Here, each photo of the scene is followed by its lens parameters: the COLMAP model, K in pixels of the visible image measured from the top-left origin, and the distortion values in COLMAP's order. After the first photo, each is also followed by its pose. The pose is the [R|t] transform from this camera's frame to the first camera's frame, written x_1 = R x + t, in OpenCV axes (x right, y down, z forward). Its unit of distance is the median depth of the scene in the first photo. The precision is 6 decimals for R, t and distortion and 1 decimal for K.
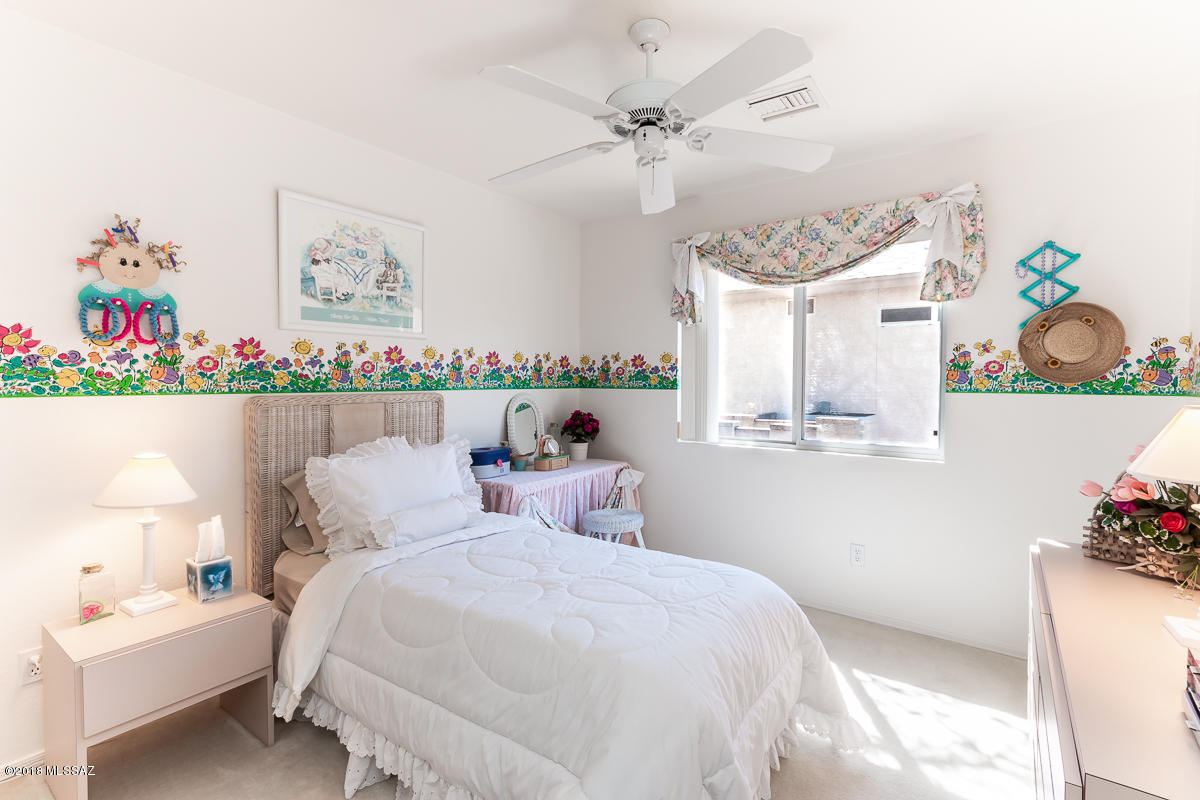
lens RADIAL K [[551.2, 0, 585.3], [0, 551.2, 392.7], [0, 0, 1]] dist [0.000892, 0.000239]
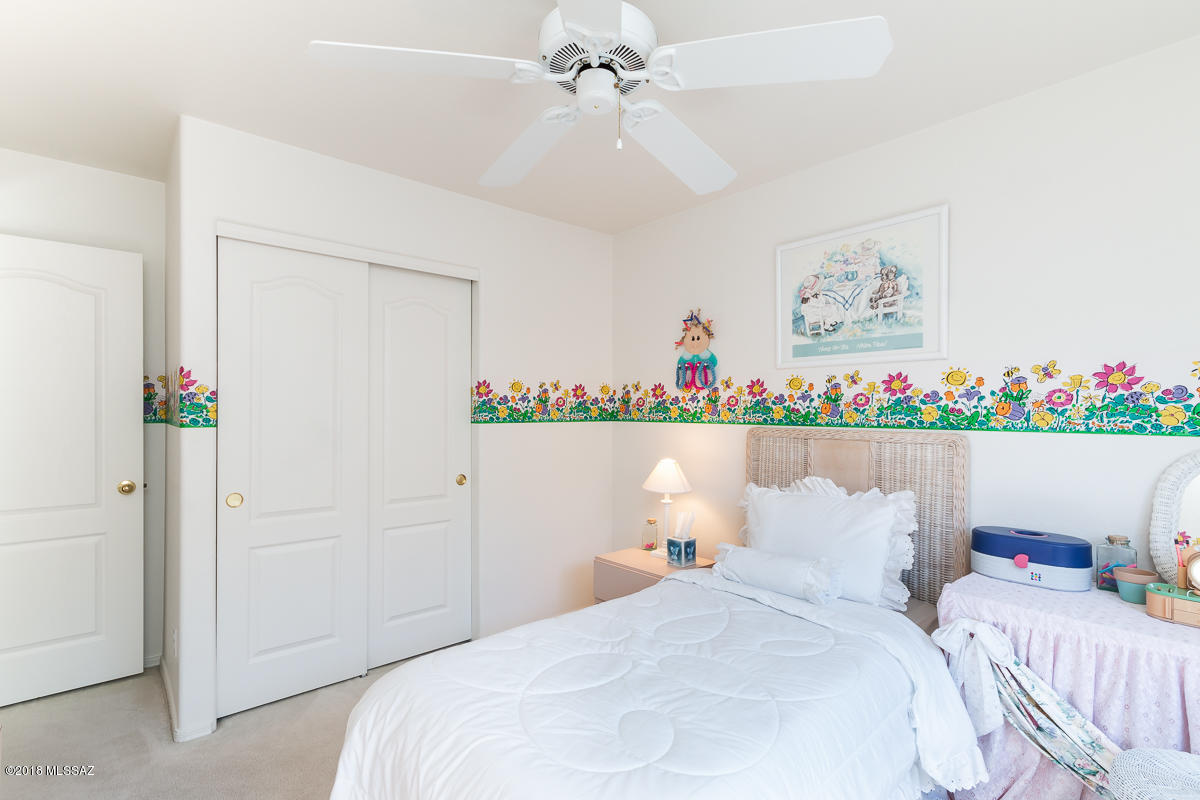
lens RADIAL K [[571.2, 0, 598.8], [0, 571.2, 407.8], [0, 0, 1]] dist [0.021761, 0.000133]
pose [[-0.201651, -0.010952, -0.979396, 0.587585], [-0.030922, 0.999510, -0.004810, -0.016138], [0.978969, 0.029315, -0.201891, 0.769784]]
